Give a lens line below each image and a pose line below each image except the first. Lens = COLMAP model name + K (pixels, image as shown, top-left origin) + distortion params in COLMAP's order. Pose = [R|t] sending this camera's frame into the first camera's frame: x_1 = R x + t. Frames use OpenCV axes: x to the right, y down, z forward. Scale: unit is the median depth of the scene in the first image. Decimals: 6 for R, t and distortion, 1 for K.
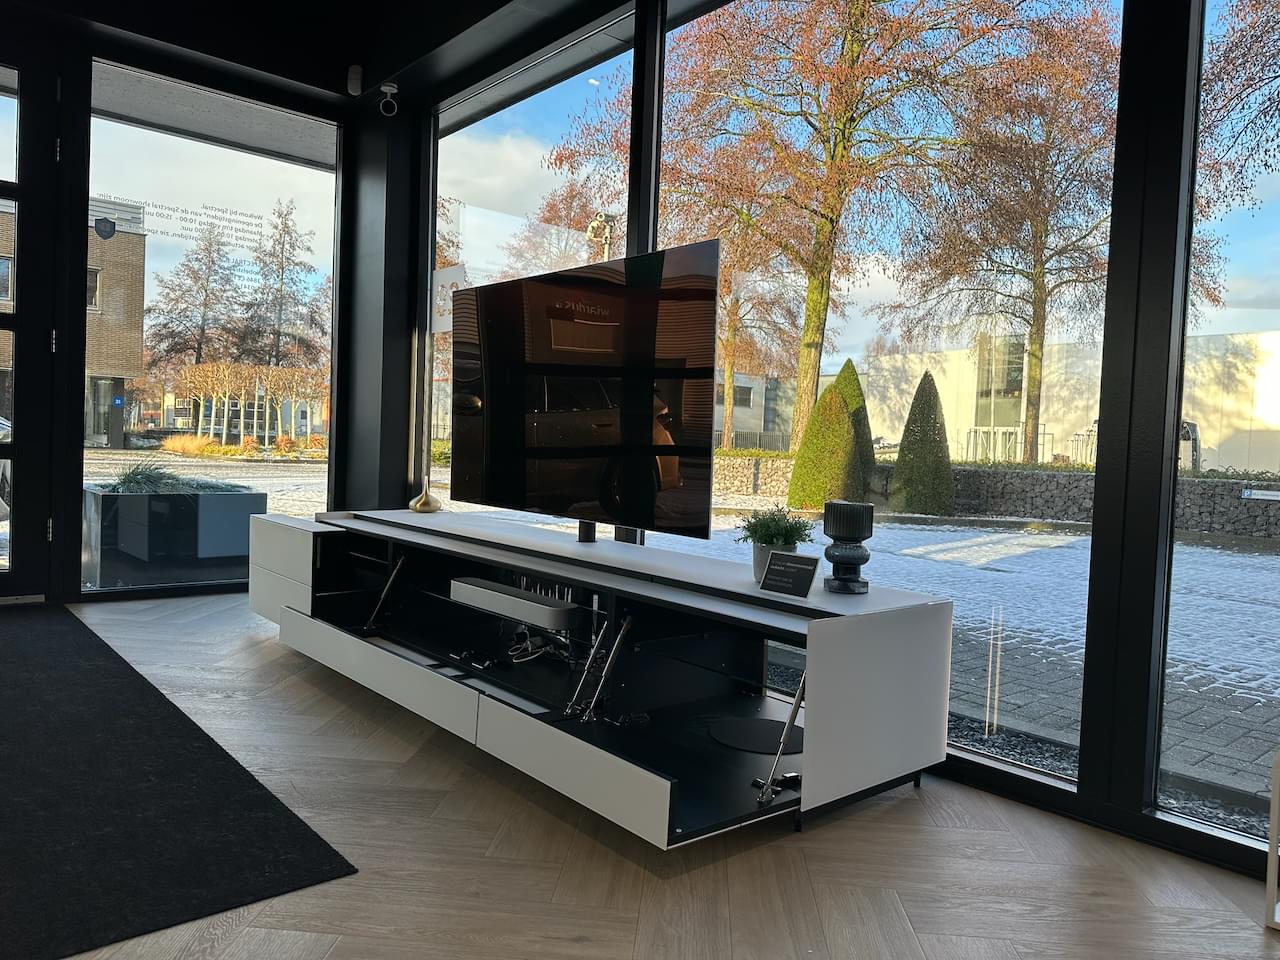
lens RADIAL K [[908.9, 0, 634.5], [0, 908.9, 485.6], [0, 0, 1]] dist [0.043831, -0.051483]
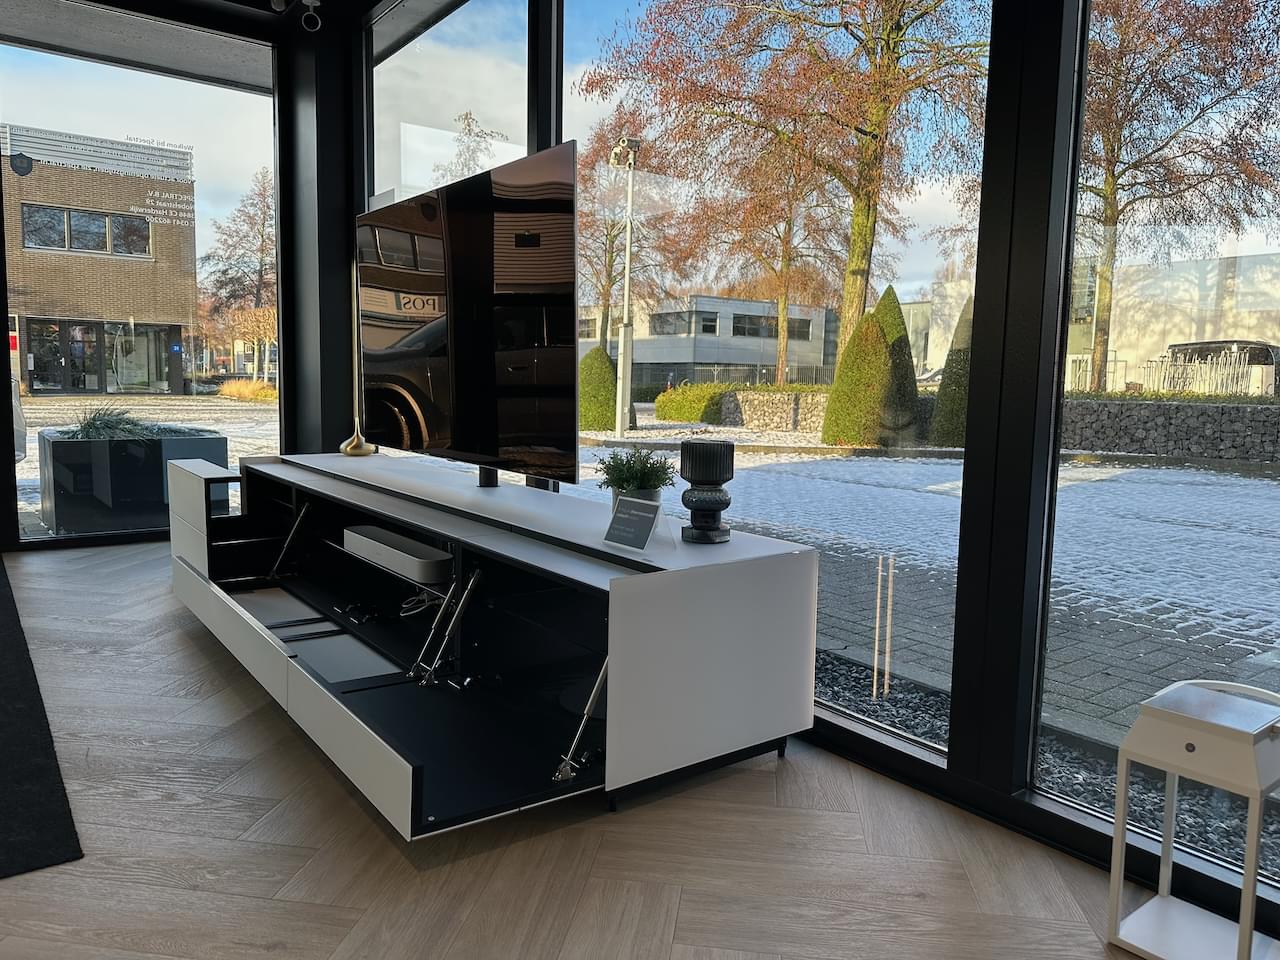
lens RADIAL K [[908.9, 0, 639.2], [0, 908.9, 481.5], [0, 0, 1]] dist [0.043831, -0.051483]
pose [[0.997591, -0.011903, -0.068340, 0.089317], [0.016254, 0.997851, 0.063476, 0.000439], [0.067438, -0.064434, 0.995641, 0.045161]]
